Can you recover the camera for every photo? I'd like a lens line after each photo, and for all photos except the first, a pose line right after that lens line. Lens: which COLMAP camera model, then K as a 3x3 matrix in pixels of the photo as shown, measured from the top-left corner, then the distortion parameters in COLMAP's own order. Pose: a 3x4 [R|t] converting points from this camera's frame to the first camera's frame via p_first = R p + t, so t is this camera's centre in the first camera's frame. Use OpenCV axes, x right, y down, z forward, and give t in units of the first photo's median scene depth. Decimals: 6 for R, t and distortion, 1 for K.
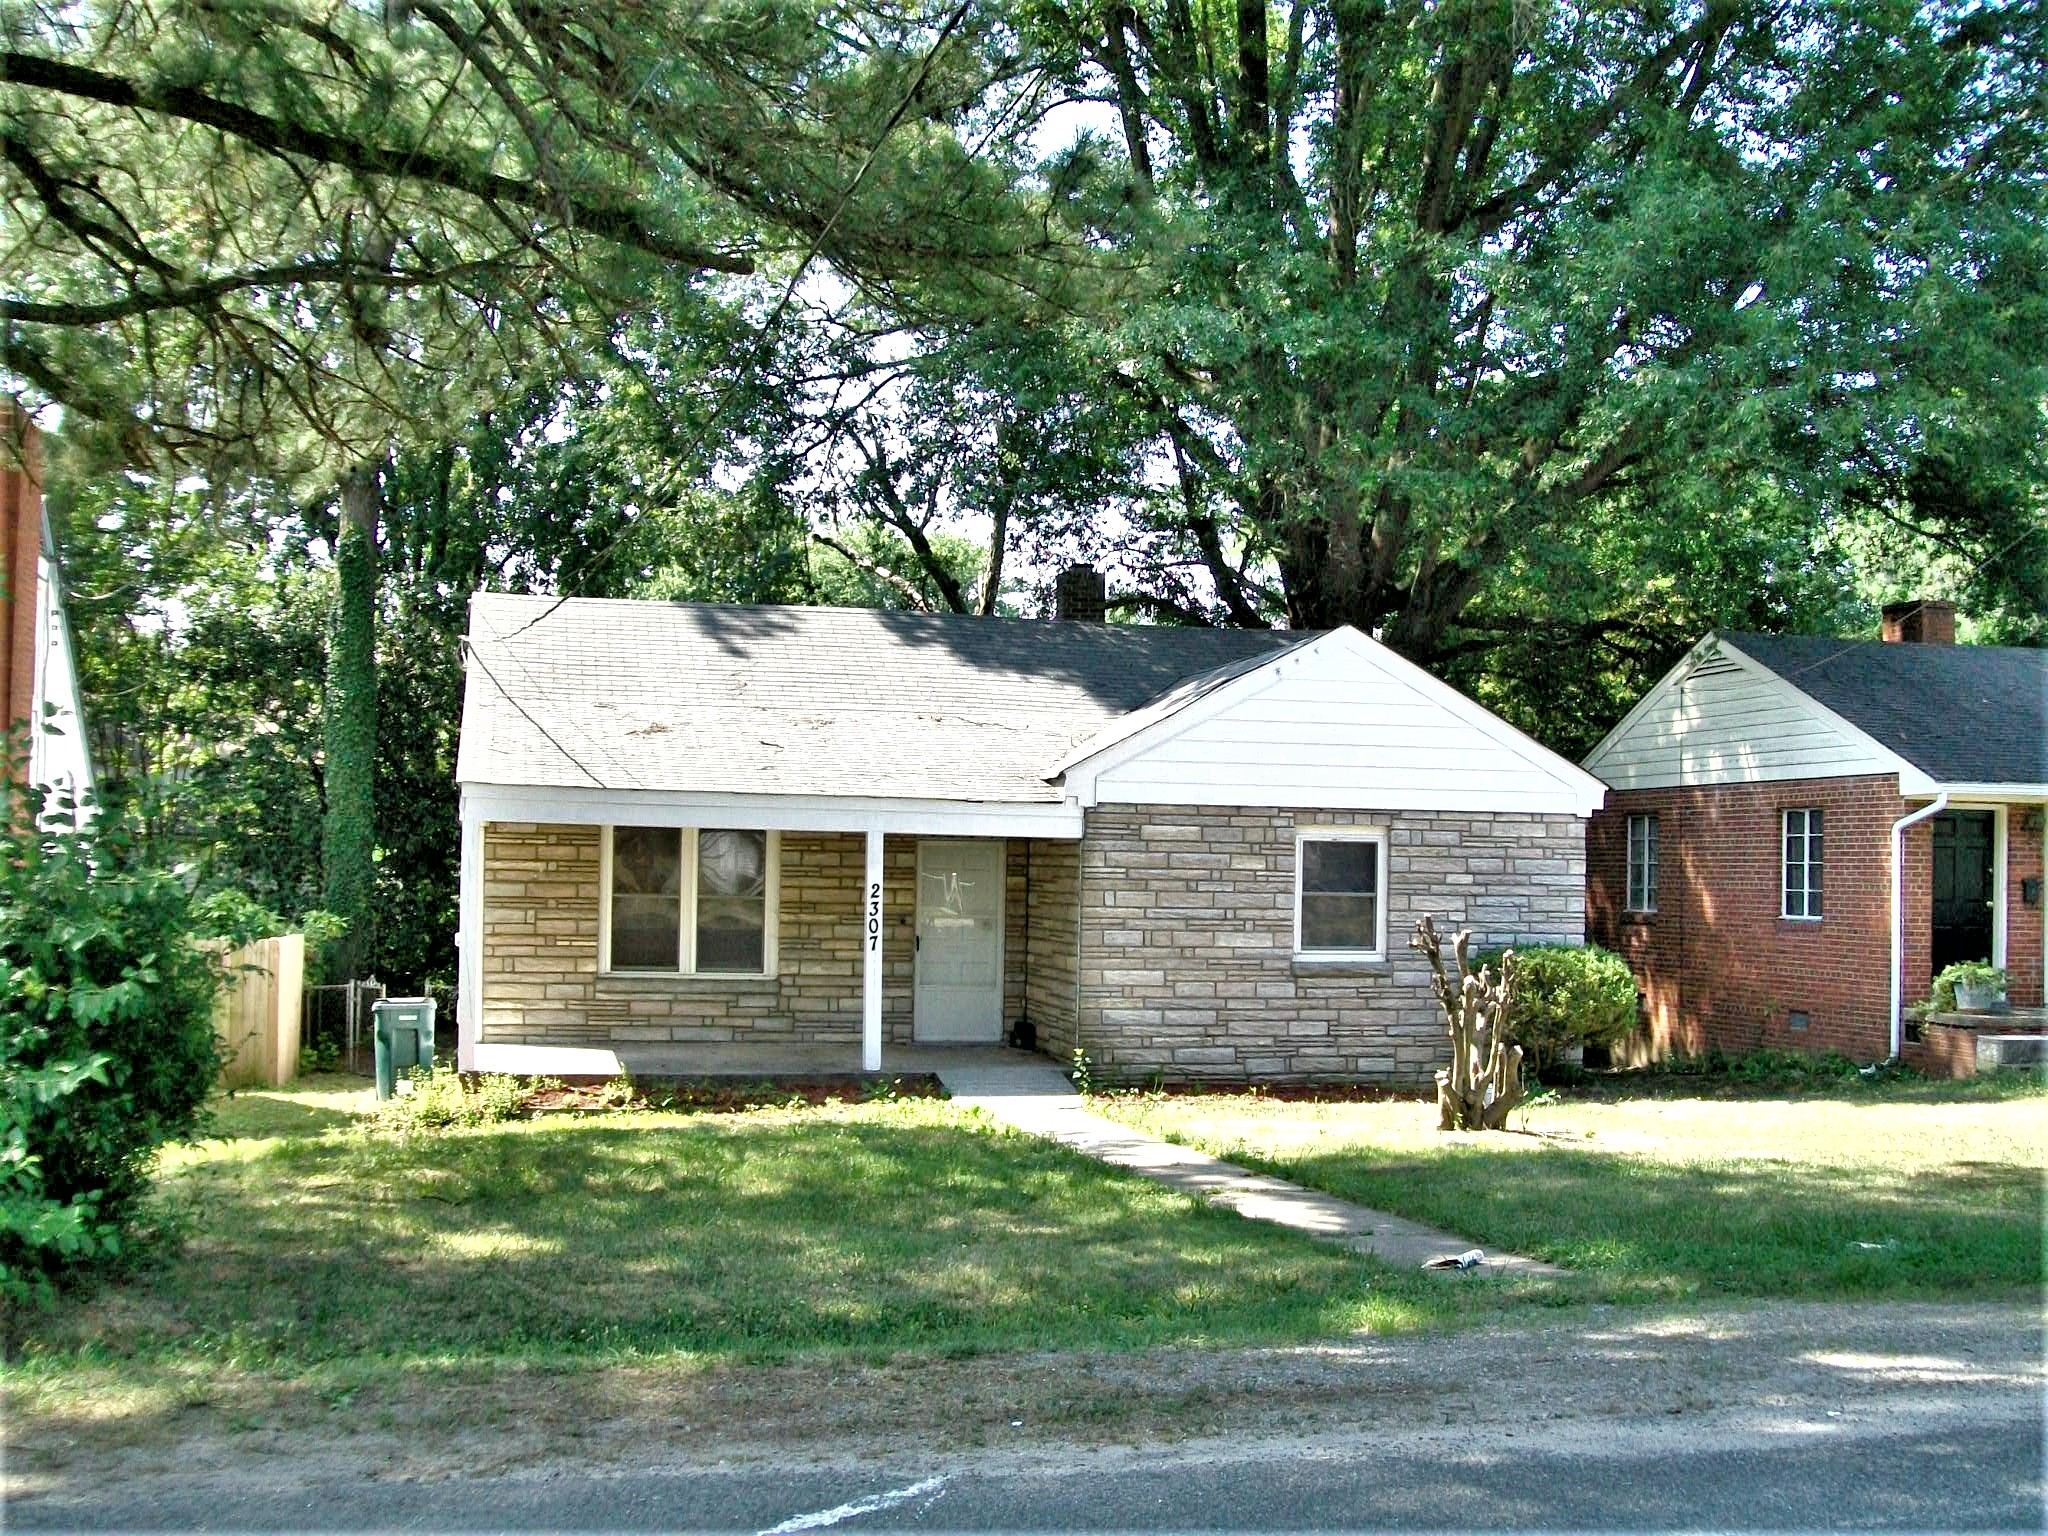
lens RADIAL K [[2175.8, 0, 1024.0], [0, 2175.8, 768.0], [0, 0, 1]] dist [-0.161982, 0.010311]
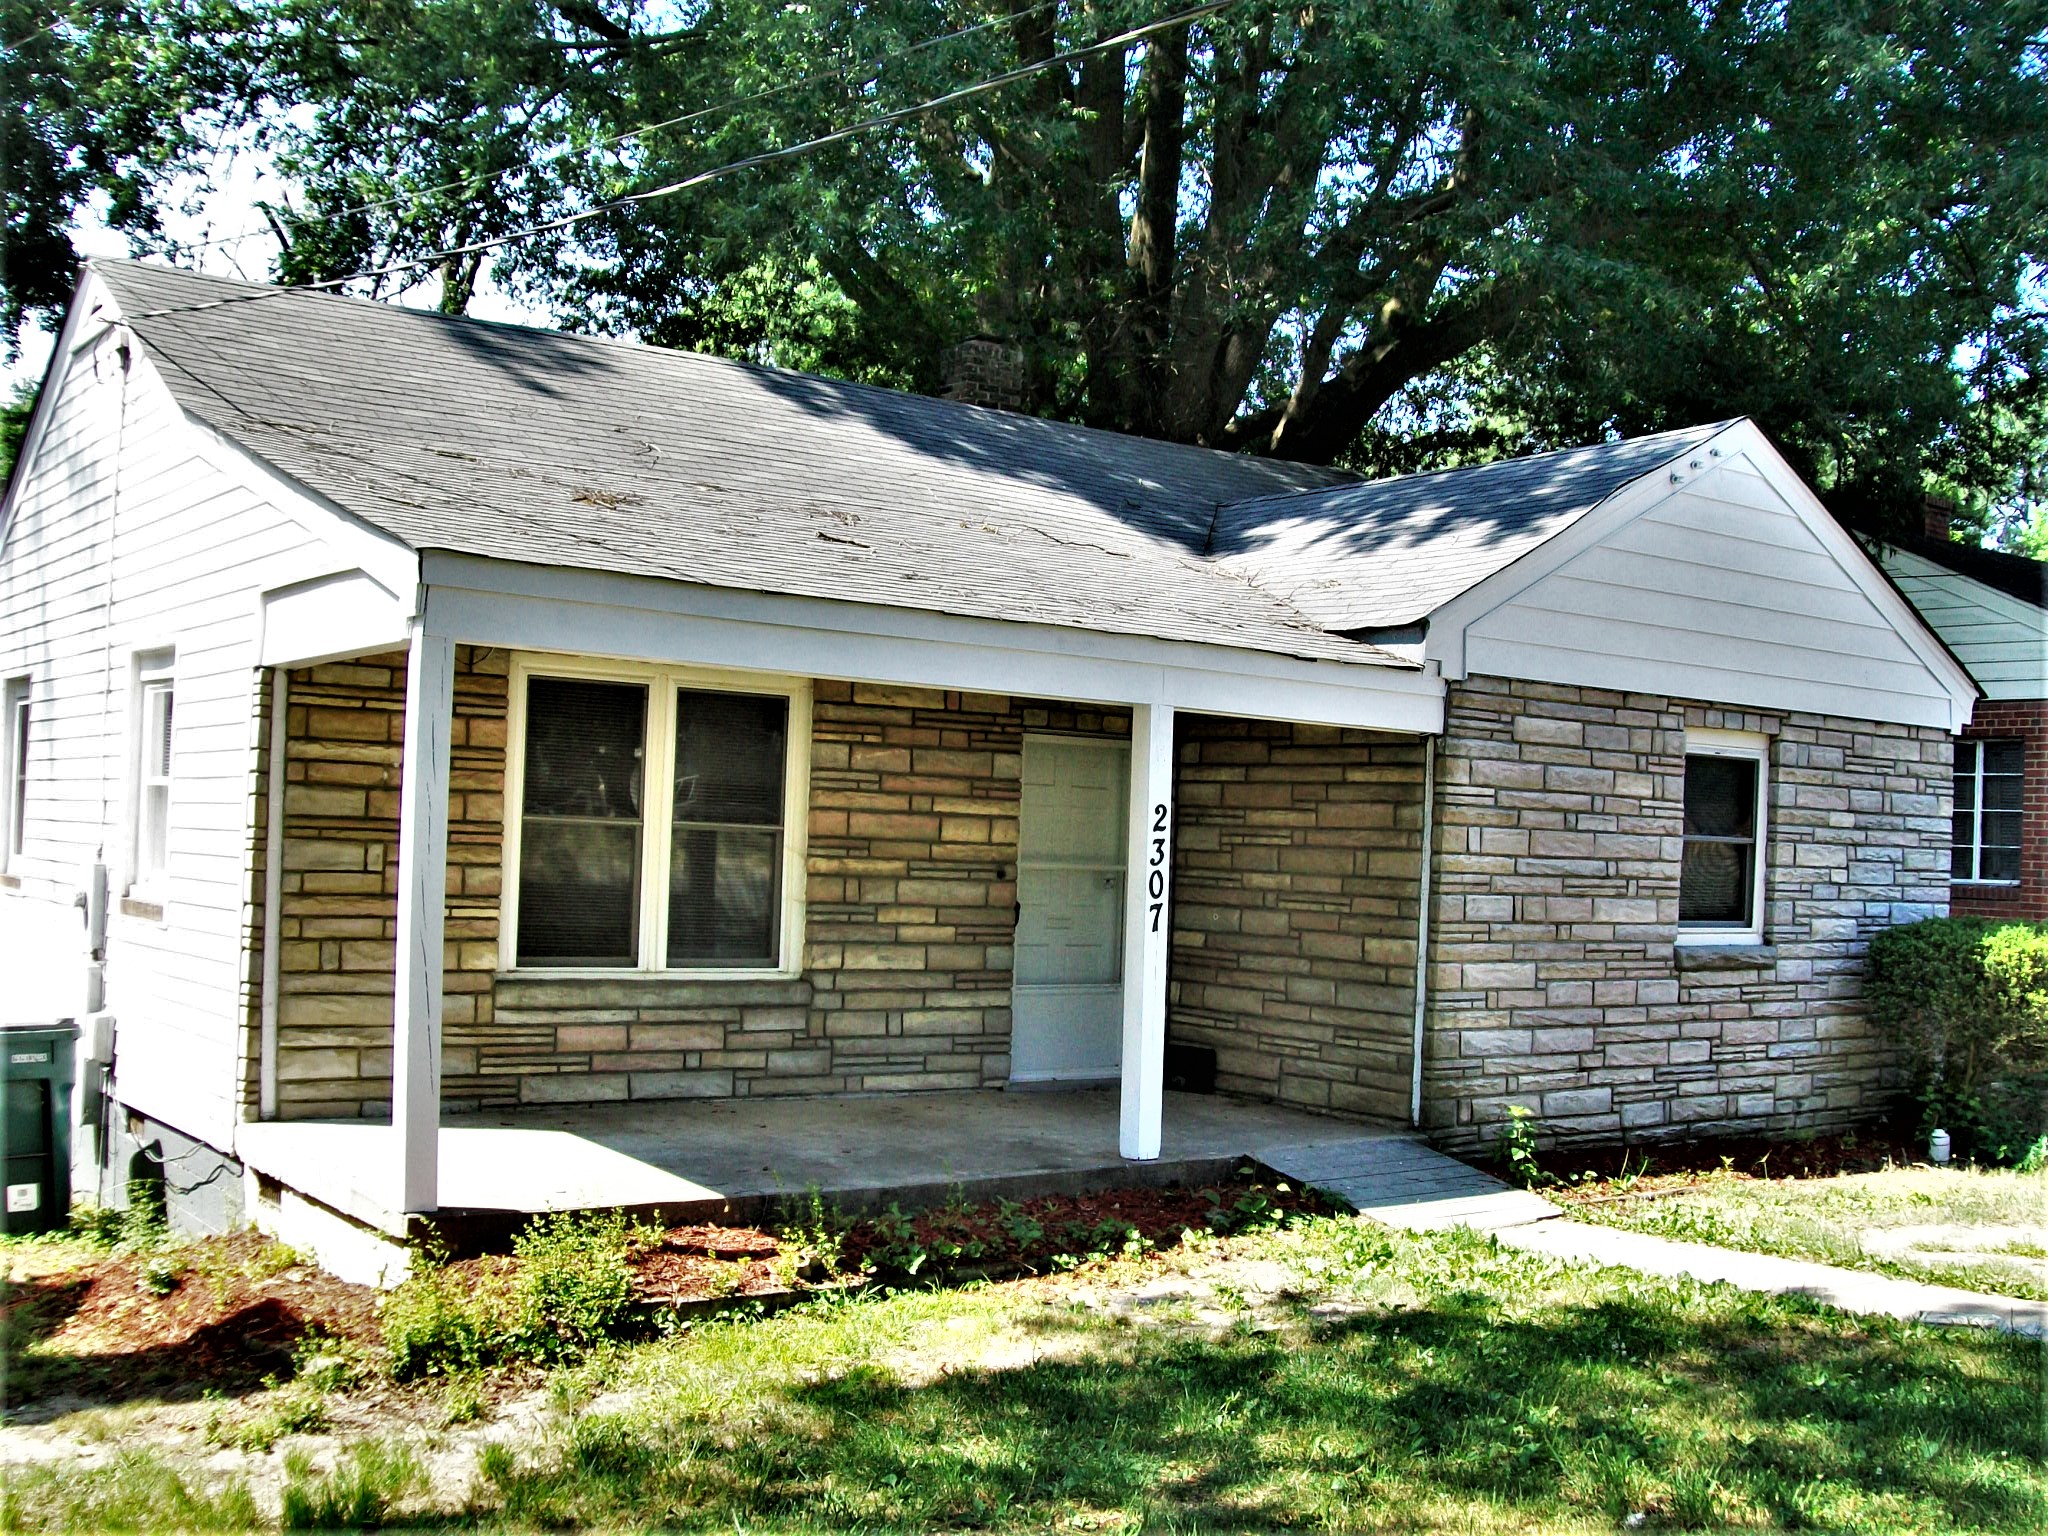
lens RADIAL K [[2175.8, 0, 1024.0], [0, 2175.8, 768.0], [0, 0, 1]] dist [-0.161982, 0.010311]
pose [[0.919057, 0.030314, 0.392957, -0.292027], [-0.040013, 0.999063, 0.016513, 0.035410], [-0.392088, -0.030899, 0.919408, 0.506975]]
